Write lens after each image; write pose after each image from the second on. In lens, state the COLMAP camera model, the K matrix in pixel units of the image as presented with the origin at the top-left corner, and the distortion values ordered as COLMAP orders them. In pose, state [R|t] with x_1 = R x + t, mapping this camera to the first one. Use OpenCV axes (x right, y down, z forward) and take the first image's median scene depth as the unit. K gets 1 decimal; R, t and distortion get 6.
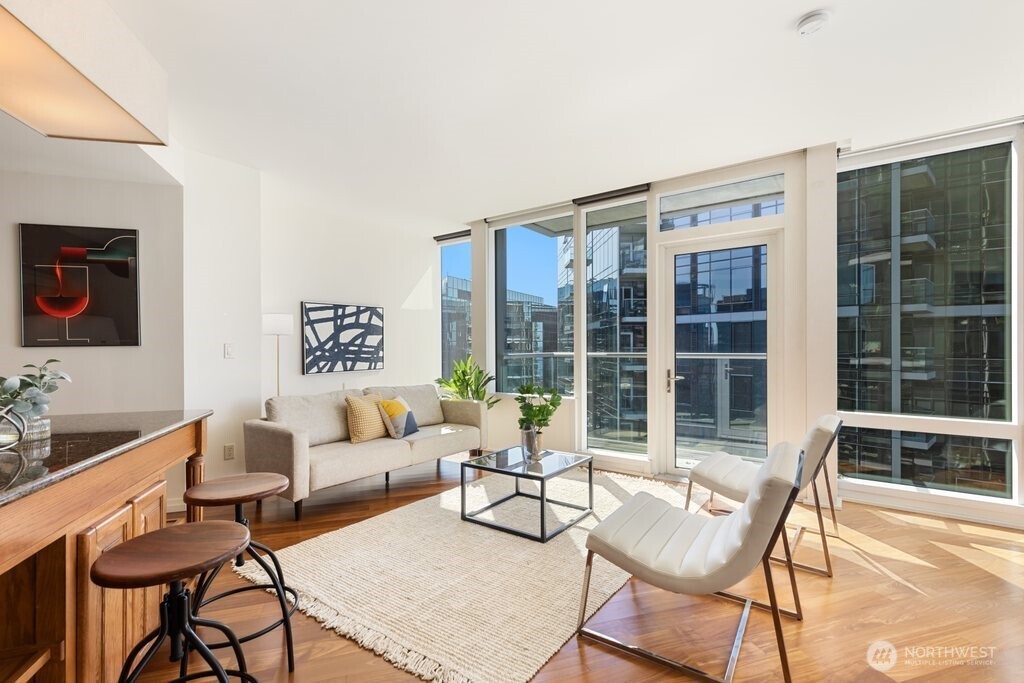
lens RADIAL K [[458.6, 0, 509.8], [0, 458.6, 343.4], [0, 0, 1]] dist [0.007977, -0.002313]
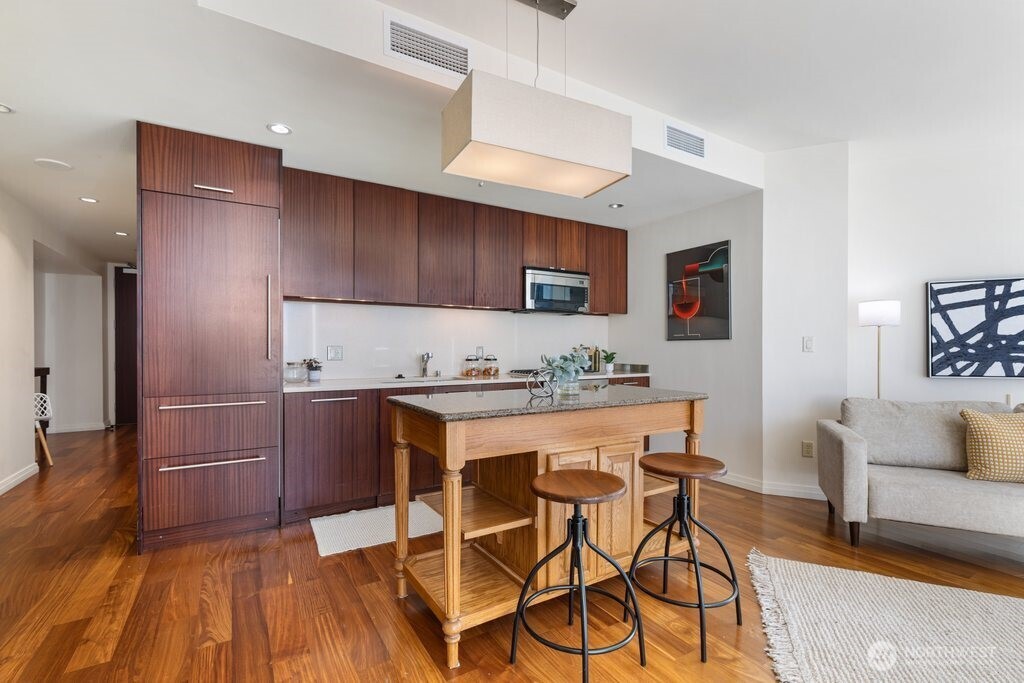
lens RADIAL K [[458.6, 0, 510.1], [0, 458.6, 348.0], [0, 0, 1]] dist [0.007977, -0.002313]
pose [[0.239545, 0.009209, -0.970842, 0.125885], [0.002458, 0.999946, 0.010092, 0.009063], [0.970882, -0.004804, 0.239509, 0.119916]]
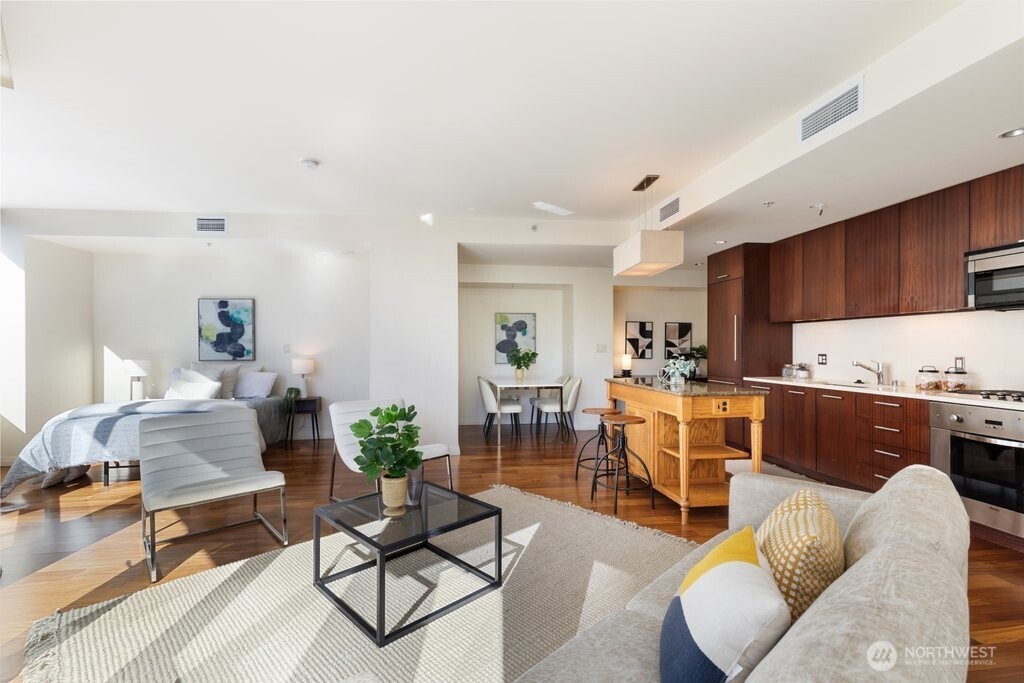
lens RADIAL K [[458.6, 0, 501.6], [0, 458.6, 345.8], [0, 0, 1]] dist [0.007977, -0.002313]
pose [[-0.985396, 0.004152, 0.170226, -0.145005], [0.002559, 0.999951, -0.009579, 0.003019], [-0.170257, -0.009003, -0.985359, 1.072570]]
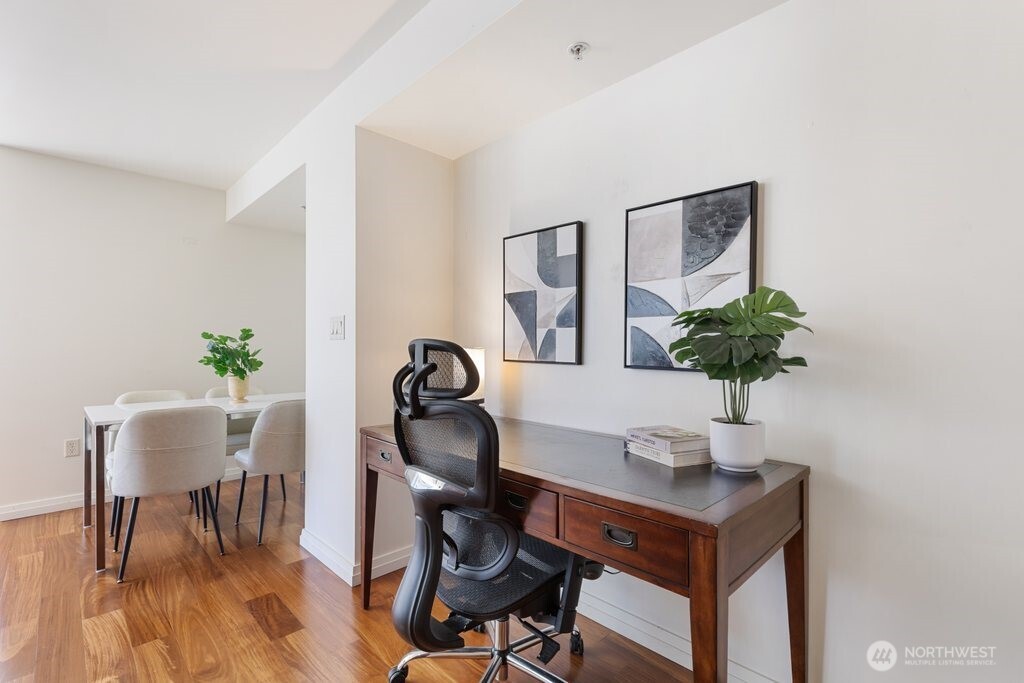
lens RADIAL K [[458.6, 0, 512.2], [0, 458.6, 345.7], [0, 0, 1]] dist [0.007977, -0.002313]
pose [[-0.449222, 0.007520, 0.893389, -0.687788], [0.001997, 0.999971, -0.007413, 0.019407], [-0.893418, -0.001546, -0.449223, -0.255889]]
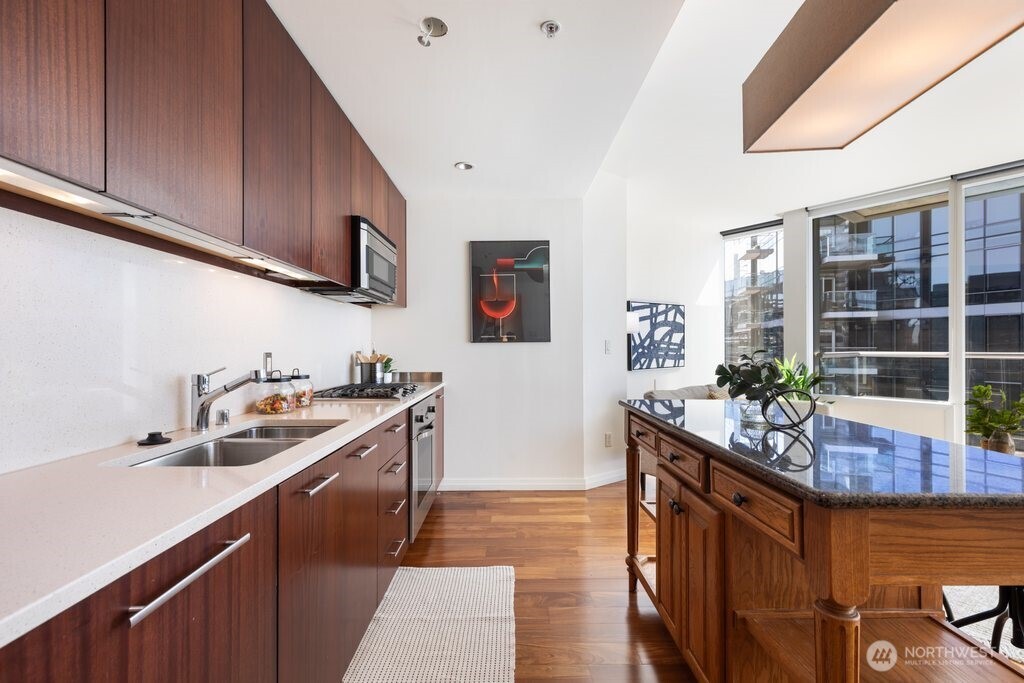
lens RADIAL K [[458.6, 0, 514.6], [0, 458.6, 345.6], [0, 0, 1]] dist [0.007977, -0.002313]
pose [[0.956268, 0.001715, -0.292488, -0.364345], [-0.000305, 0.999988, 0.004865, 0.005686], [0.292493, -0.004563, 0.956257, -0.074398]]
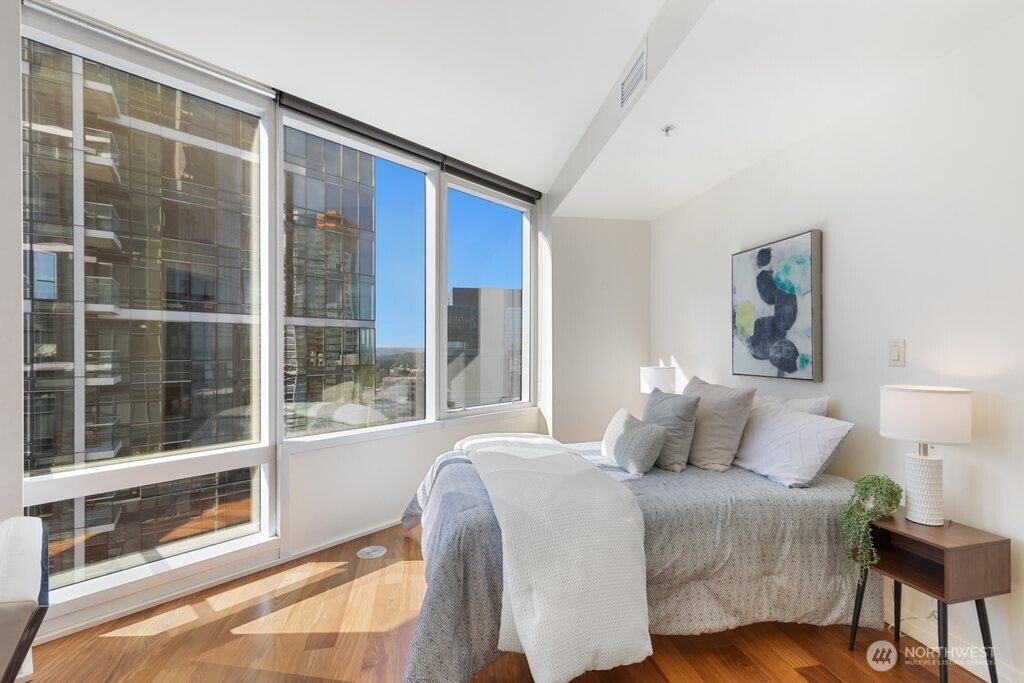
lens RADIAL K [[458.6, 0, 516.1], [0, 458.6, 350.2], [0, 0, 1]] dist [0.007977, -0.002313]
pose [[0.108209, -0.005579, 0.994113, 0.176335], [-0.004314, 0.999972, 0.006081, -0.006676], [-0.994119, -0.004947, 0.108182, 0.269061]]
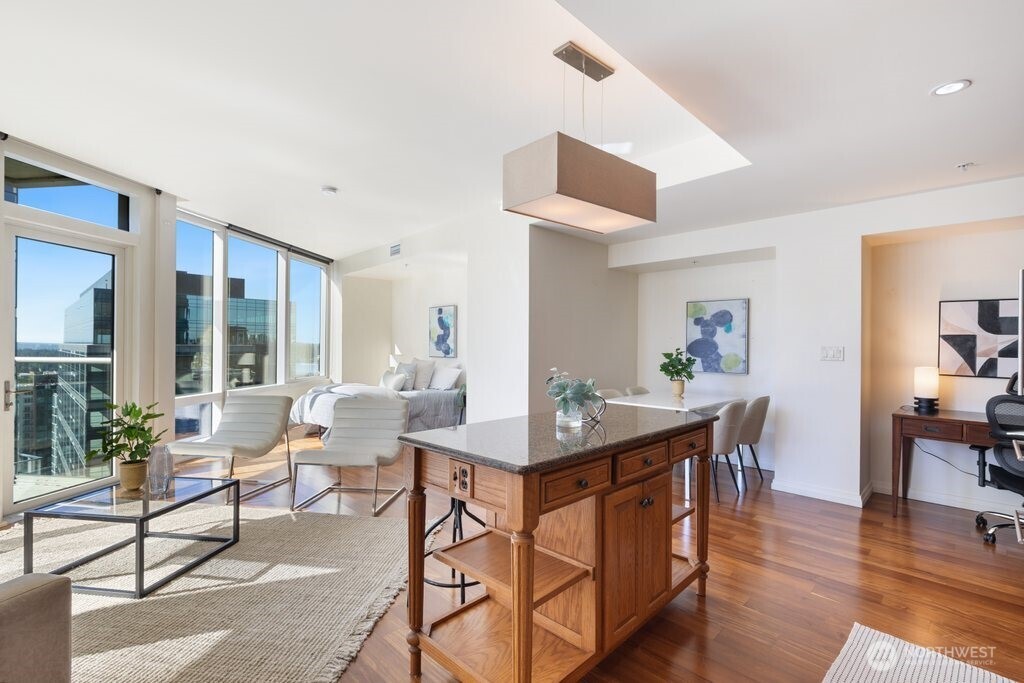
lens RADIAL K [[458.6, 0, 510.6], [0, 458.6, 343.7], [0, 0, 1]] dist [0.007977, -0.002313]
pose [[-0.465614, 0.001261, 0.884987, -0.625023], [-0.011215, 0.999910, -0.007325, -0.006394], [-0.884917, -0.013336, -0.465558, 0.508993]]
